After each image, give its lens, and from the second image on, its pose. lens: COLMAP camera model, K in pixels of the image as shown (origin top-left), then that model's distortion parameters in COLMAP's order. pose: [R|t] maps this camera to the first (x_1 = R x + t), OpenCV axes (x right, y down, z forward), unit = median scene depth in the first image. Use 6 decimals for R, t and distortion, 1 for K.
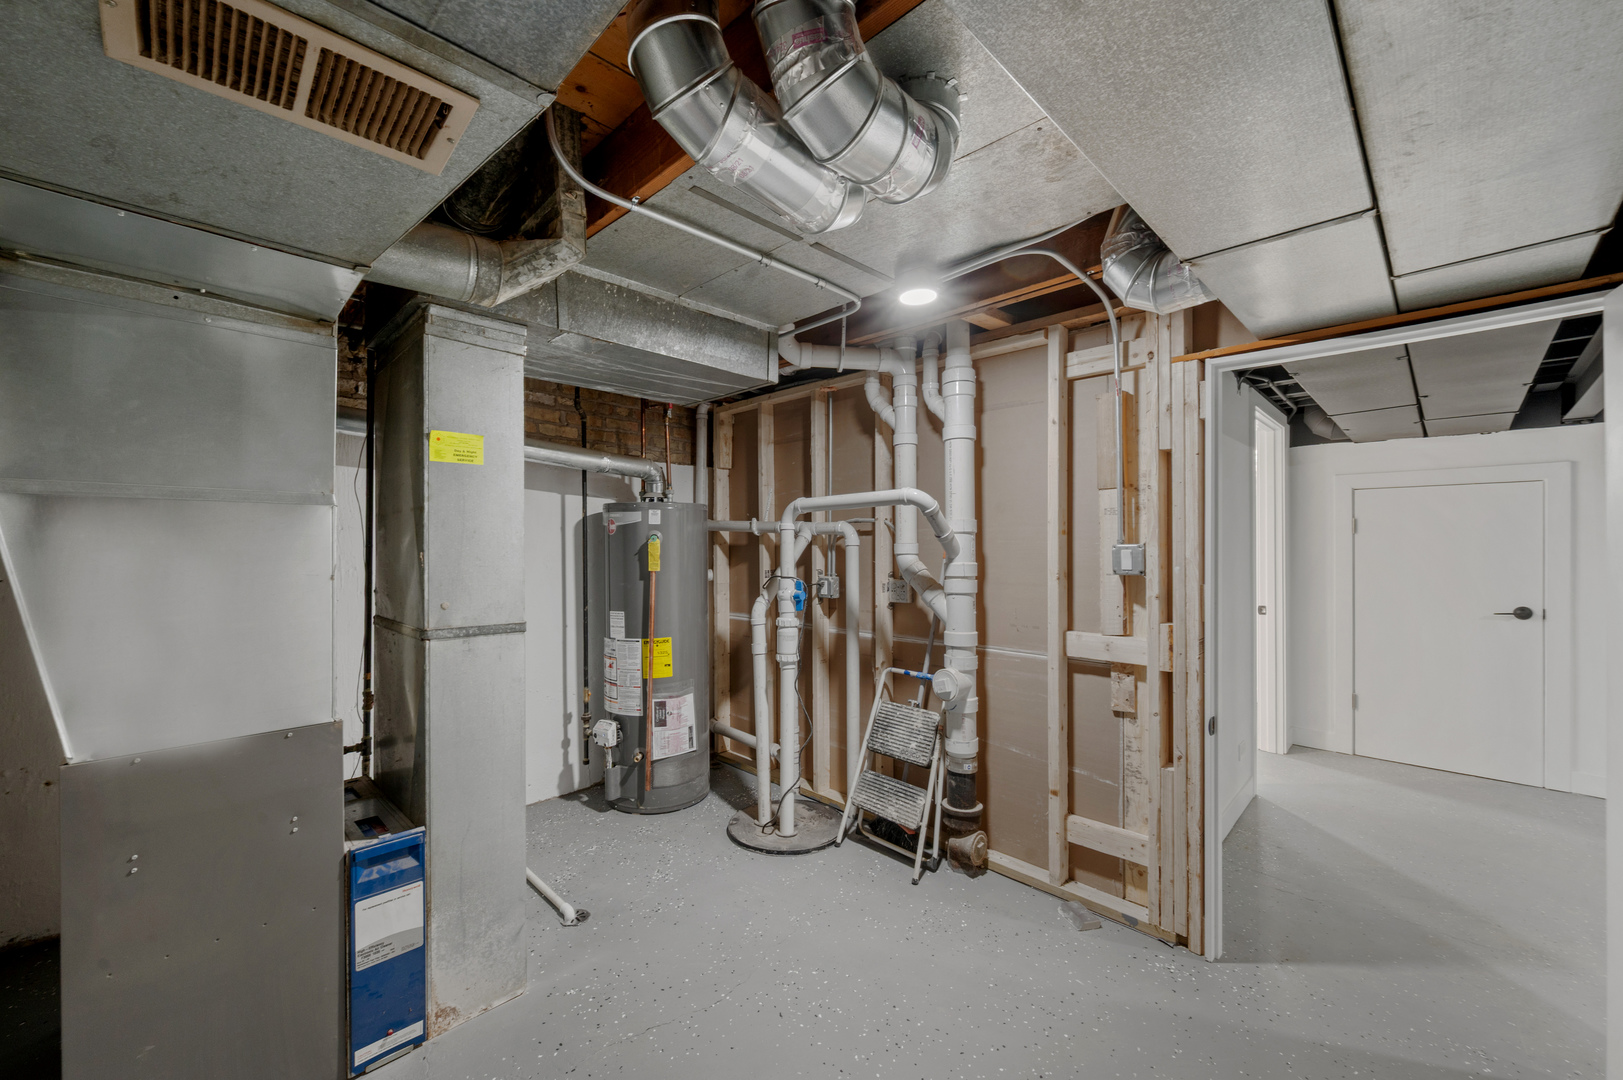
lens RADIAL K [[642.0, 0, 810.7], [0, 642.0, 544.0], [0, 0, 1]] dist [-0.004180, -0.000255]
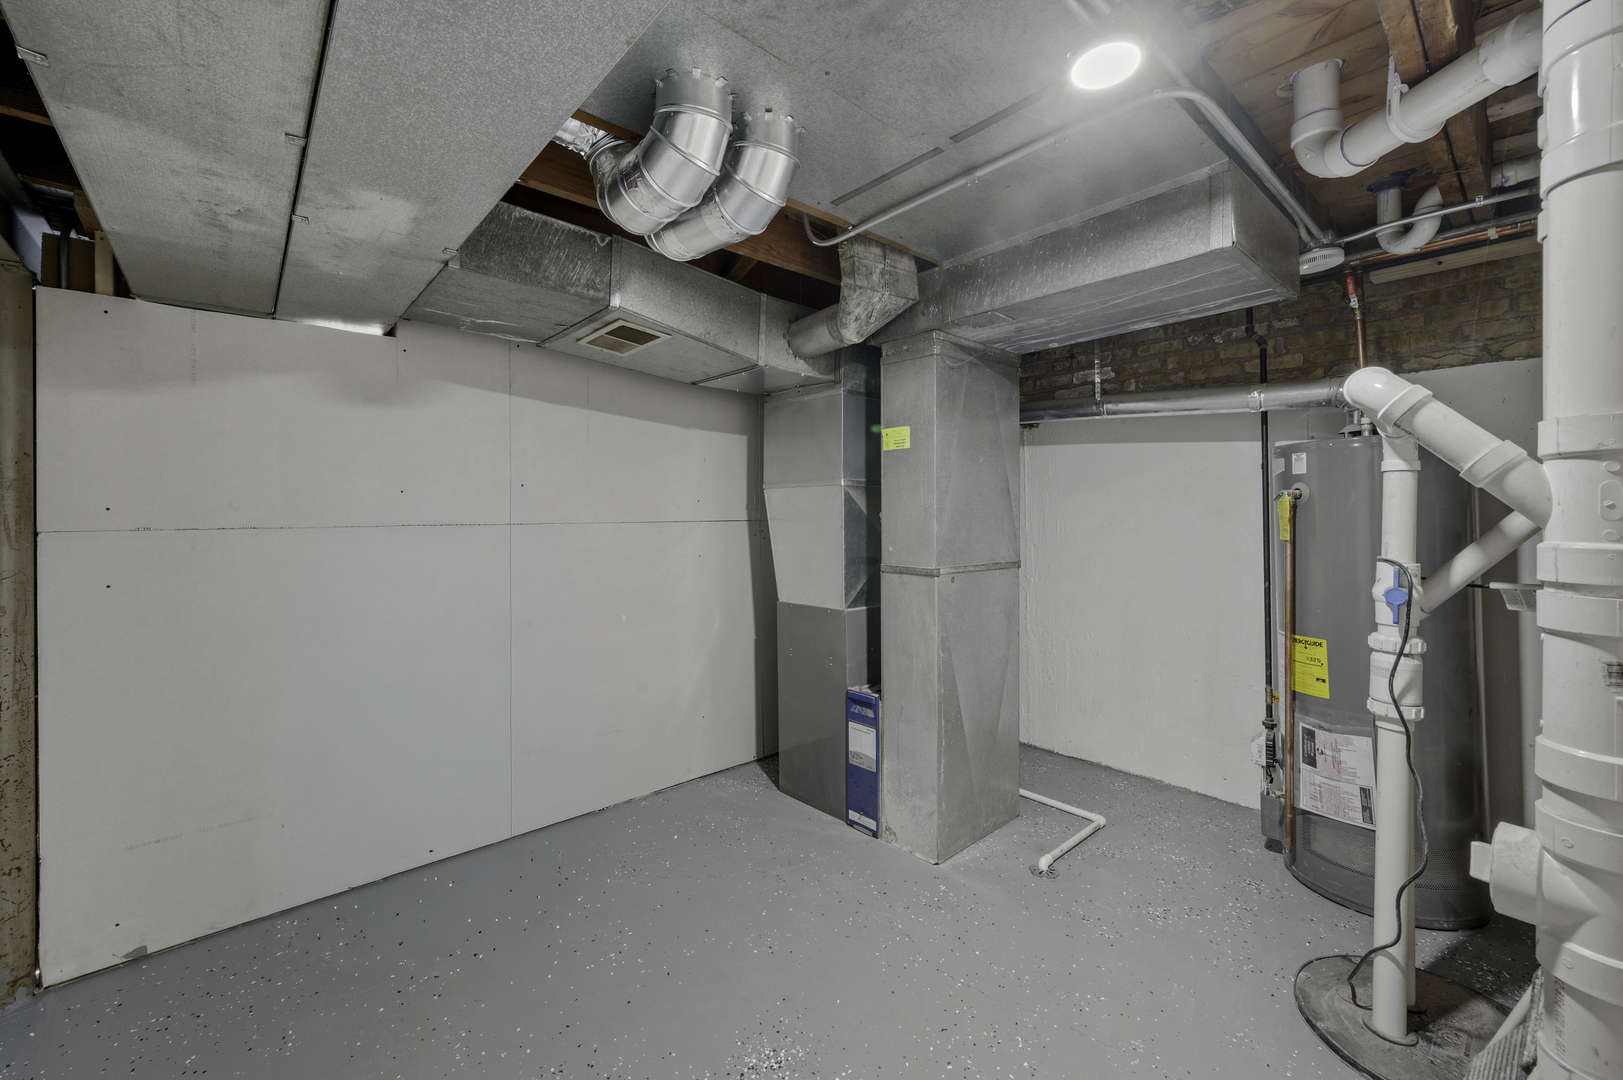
lens RADIAL K [[642.0, 0, 791.0], [0, 642.0, 515.1], [0, 0, 1]] dist [-0.004180, -0.000255]
pose [[-0.071065, 0.000251, -0.997472, 0.867034], [0.008096, 0.999967, -0.000326, 0.017535], [0.997439, -0.008099, -0.071064, 0.862783]]
